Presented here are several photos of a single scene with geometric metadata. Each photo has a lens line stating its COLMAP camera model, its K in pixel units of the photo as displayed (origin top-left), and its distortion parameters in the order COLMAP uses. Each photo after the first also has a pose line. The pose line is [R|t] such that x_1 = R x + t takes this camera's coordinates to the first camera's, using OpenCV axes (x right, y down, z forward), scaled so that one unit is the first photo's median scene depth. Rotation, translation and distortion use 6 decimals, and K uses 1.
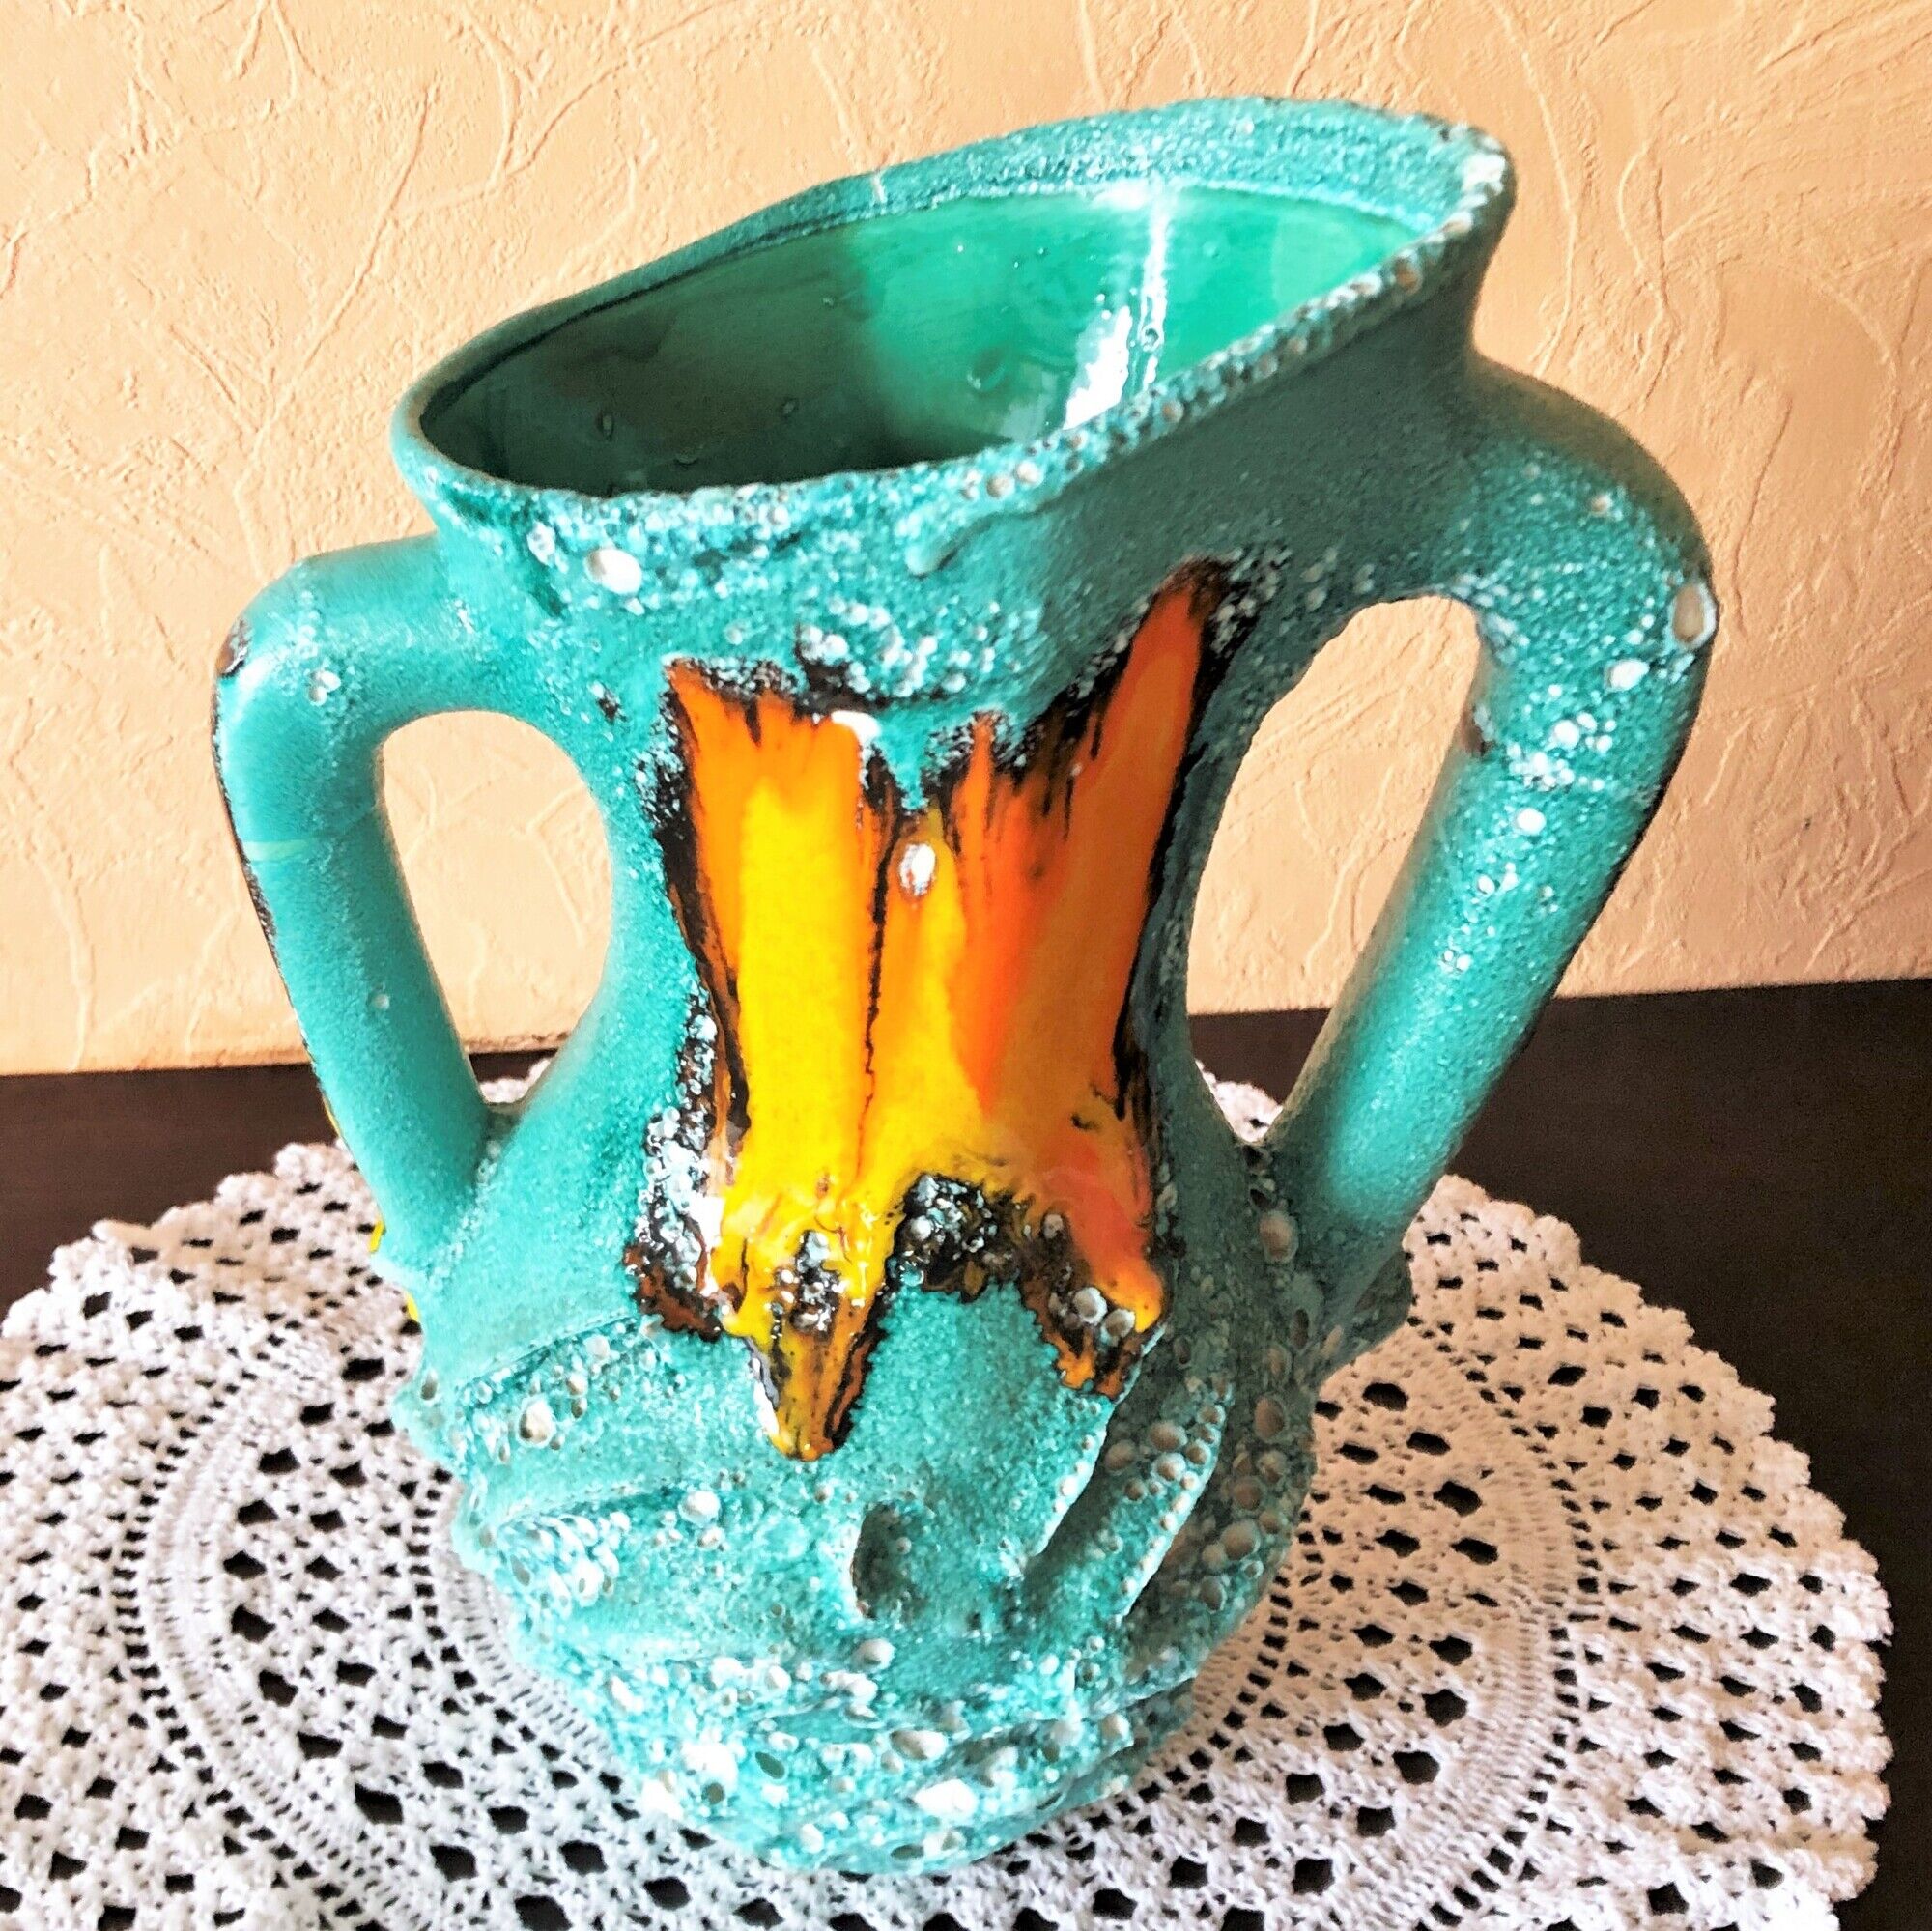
lens RADIAL K [[2511.8, 0, 809.3], [0, 2511.8, 956.9], [0, 0, 1]] dist [0.239195, -0.948344]
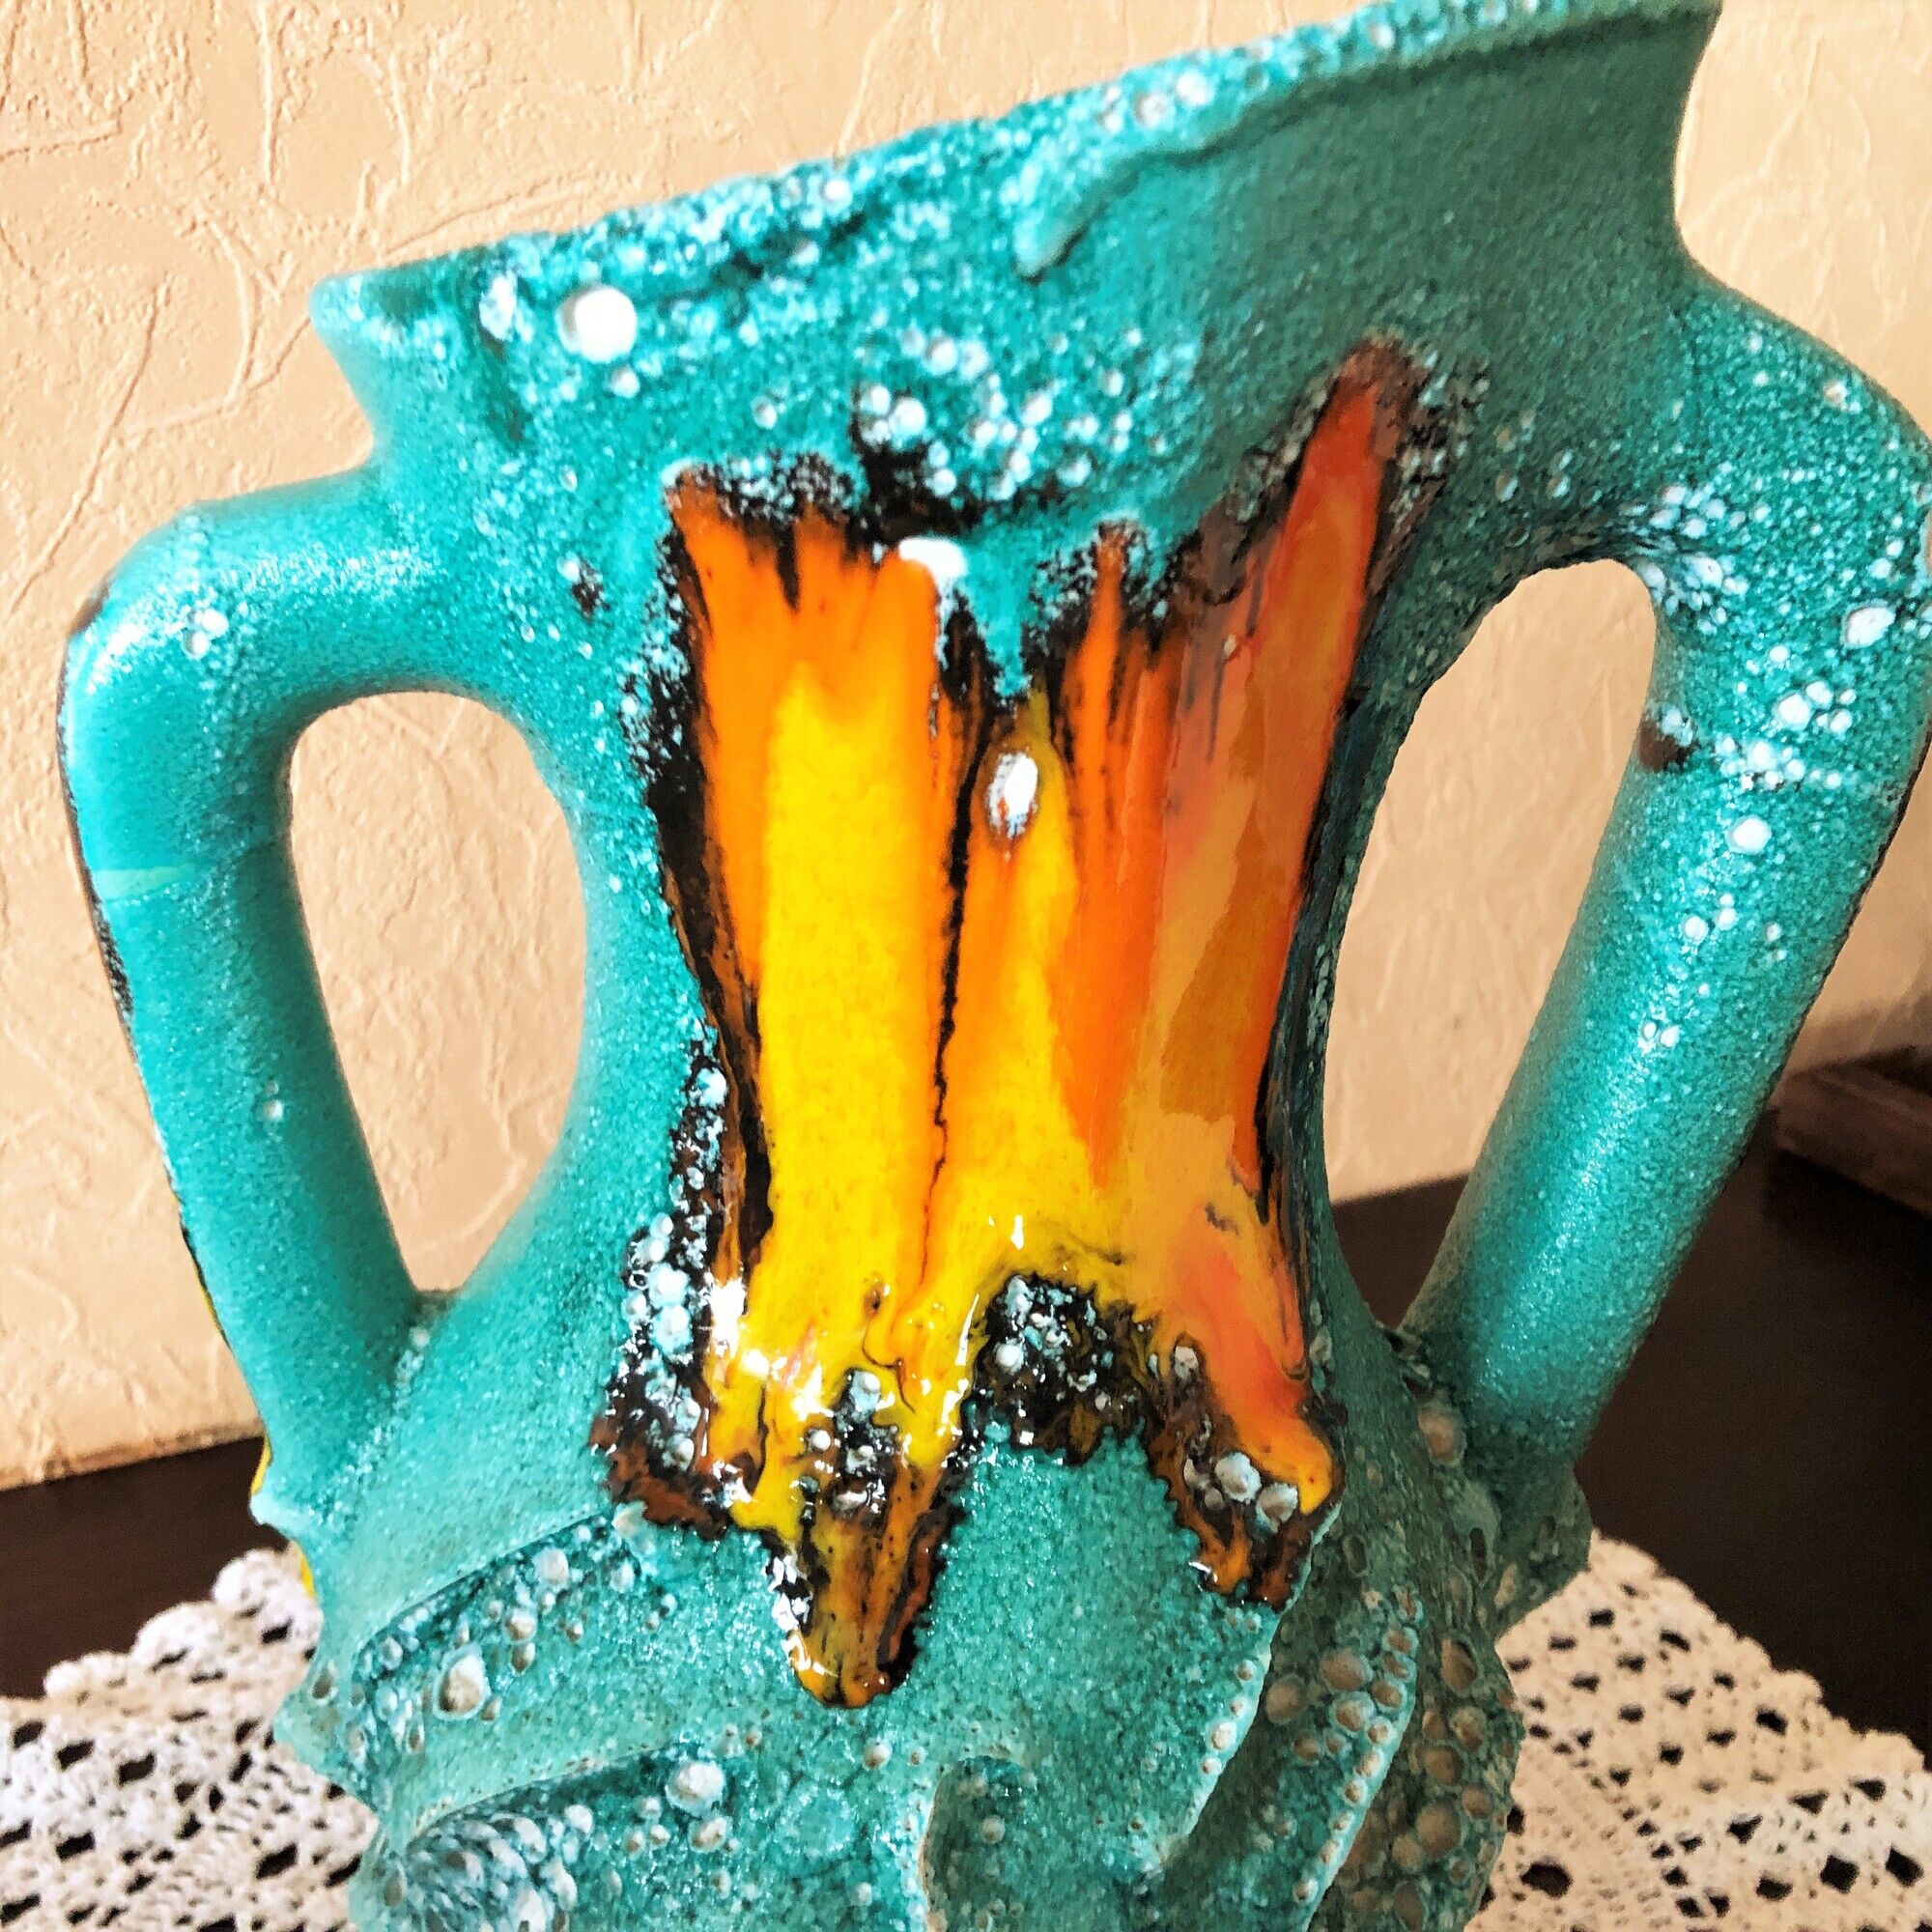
lens RADIAL K [[2175.8, 0, 966.0], [0, 2175.8, 966.0], [0, 0, 1]] dist [0.136207, -0.486307]
pose [[0.995947, 0.001224, 0.089929, -0.024431], [0.021159, 0.968652, -0.247518, 0.152393], [-0.087413, 0.248417, 0.964701, 0.366717]]
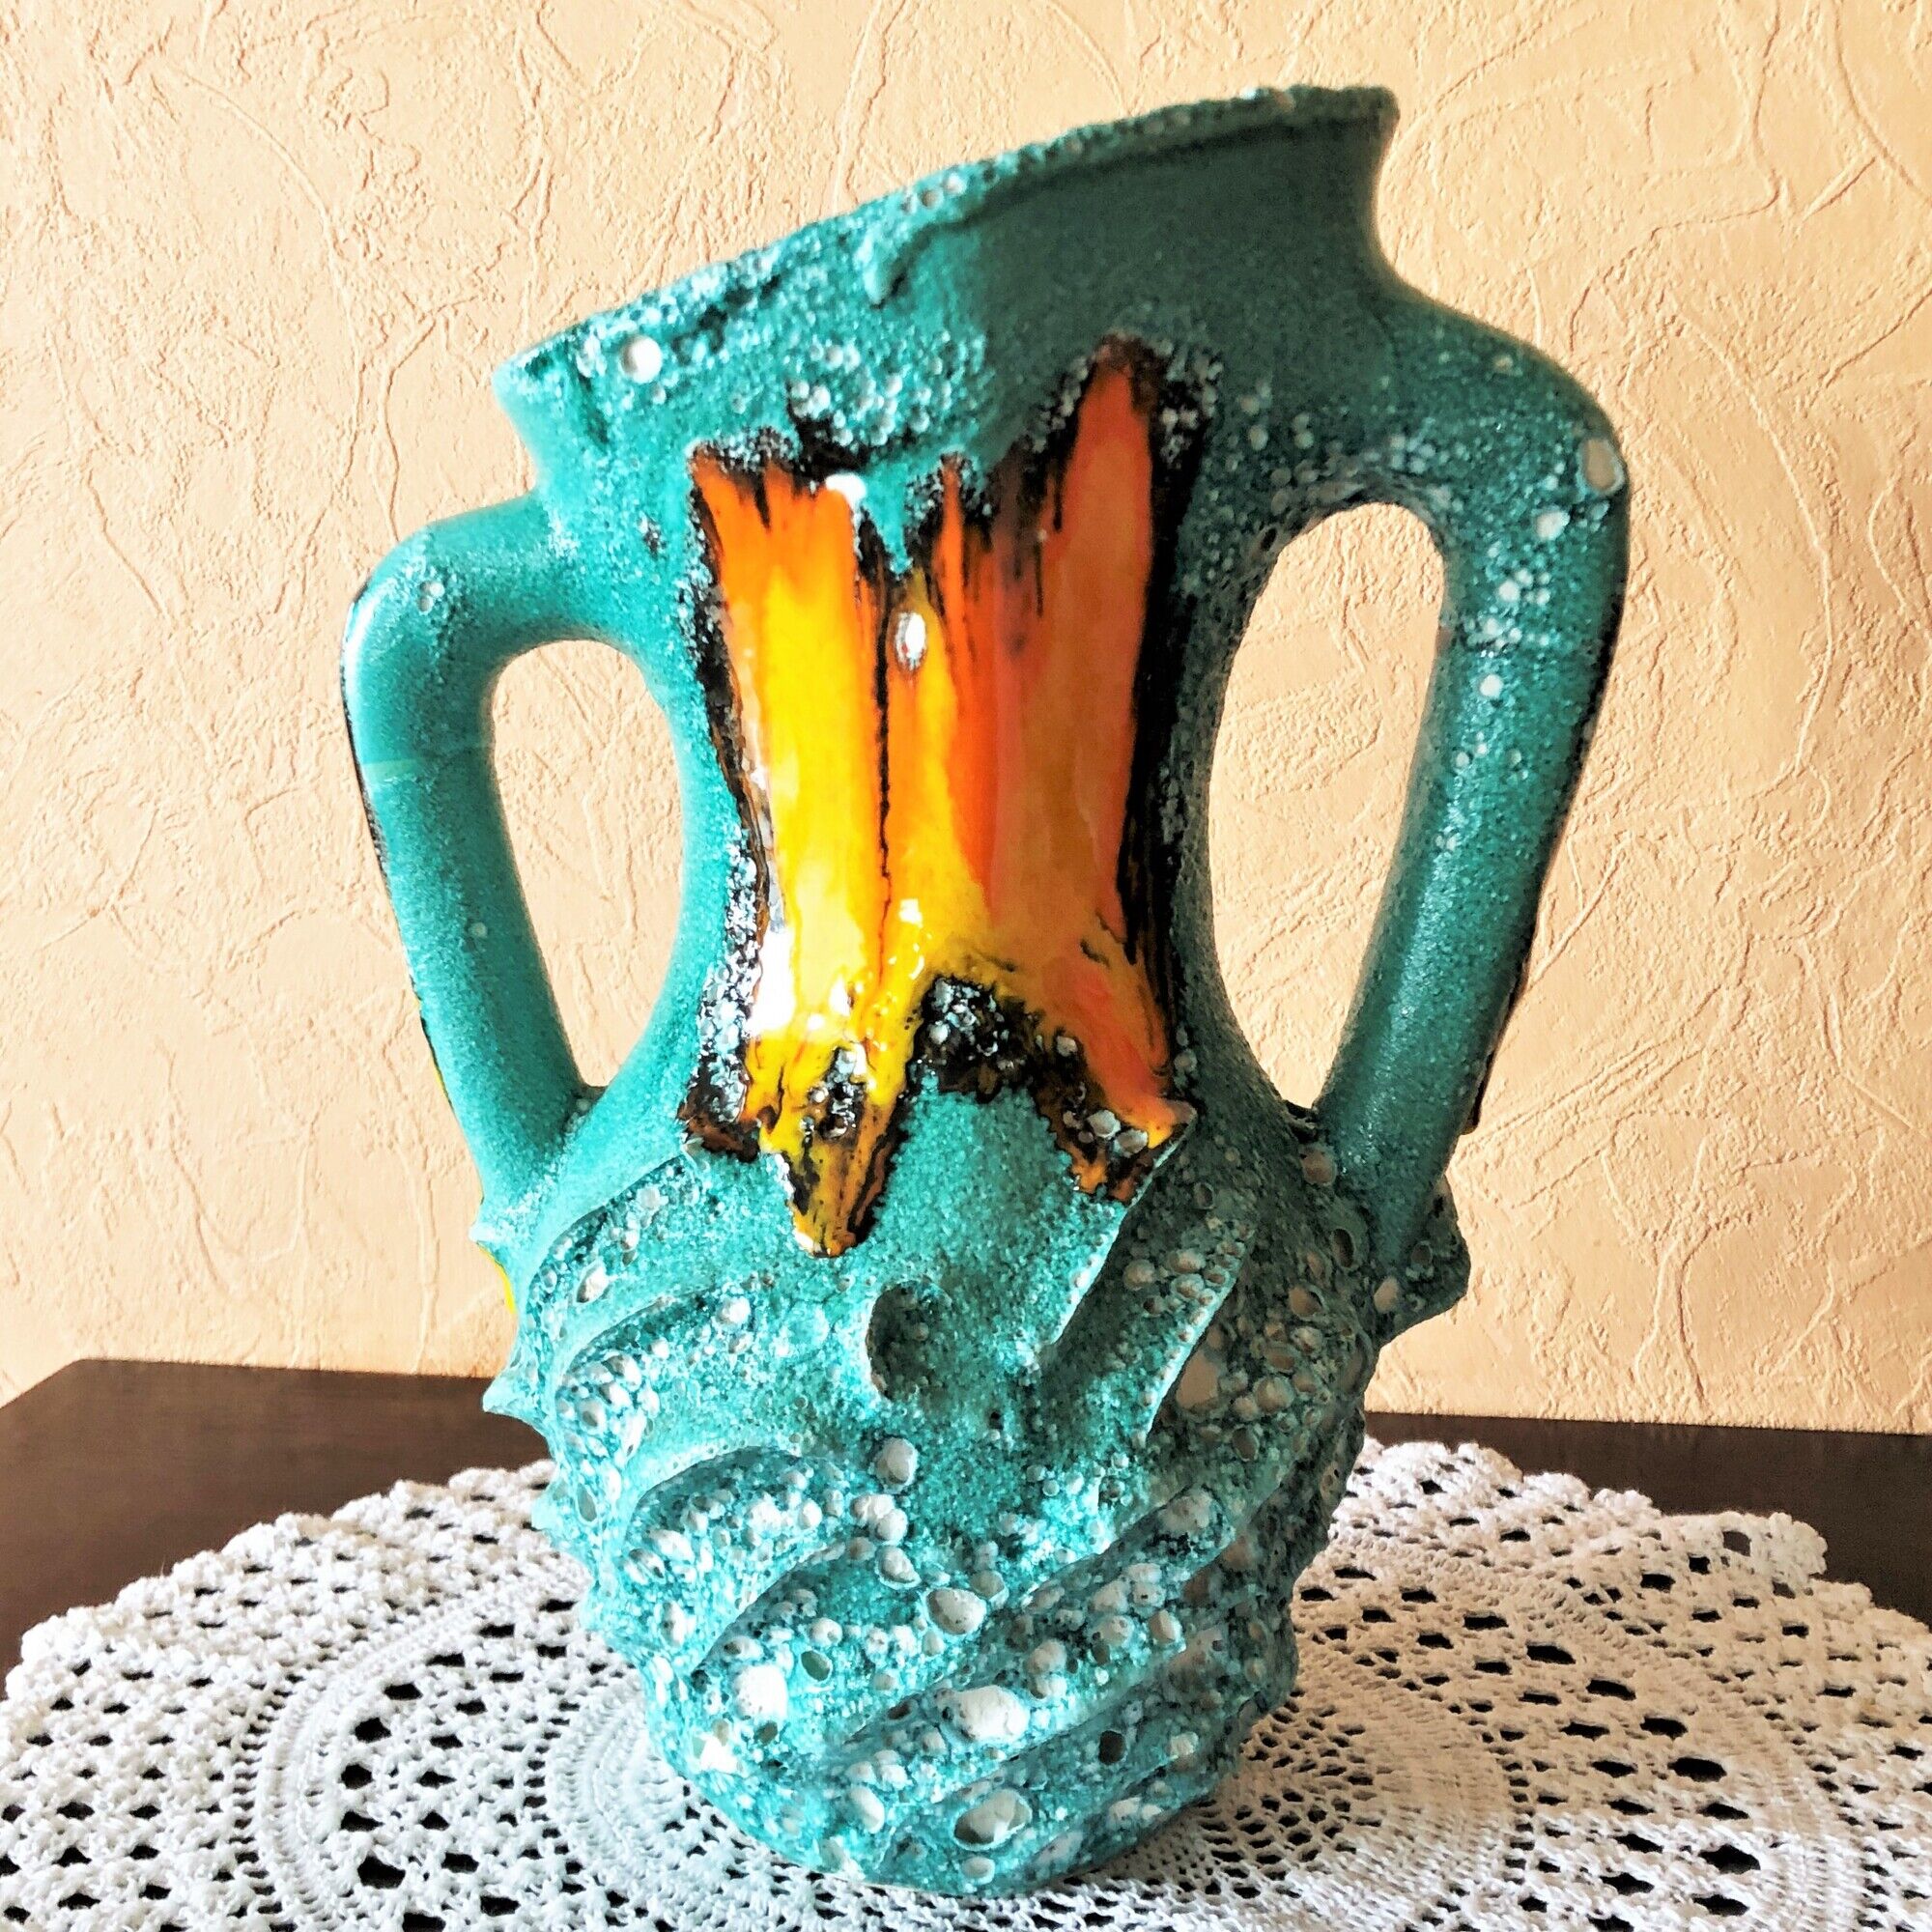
lens RADIAL K [[2457.0, 0, 944.9], [0, 2457.0, 1020.7], [0, 0, 1]] dist [0.222017, -0.950549]
pose [[0.996166, -0.022210, -0.084616, 0.134598], [-0.009317, 0.934802, -0.355046, 0.470625], [0.086984, 0.354473, 0.931011, 0.022231]]
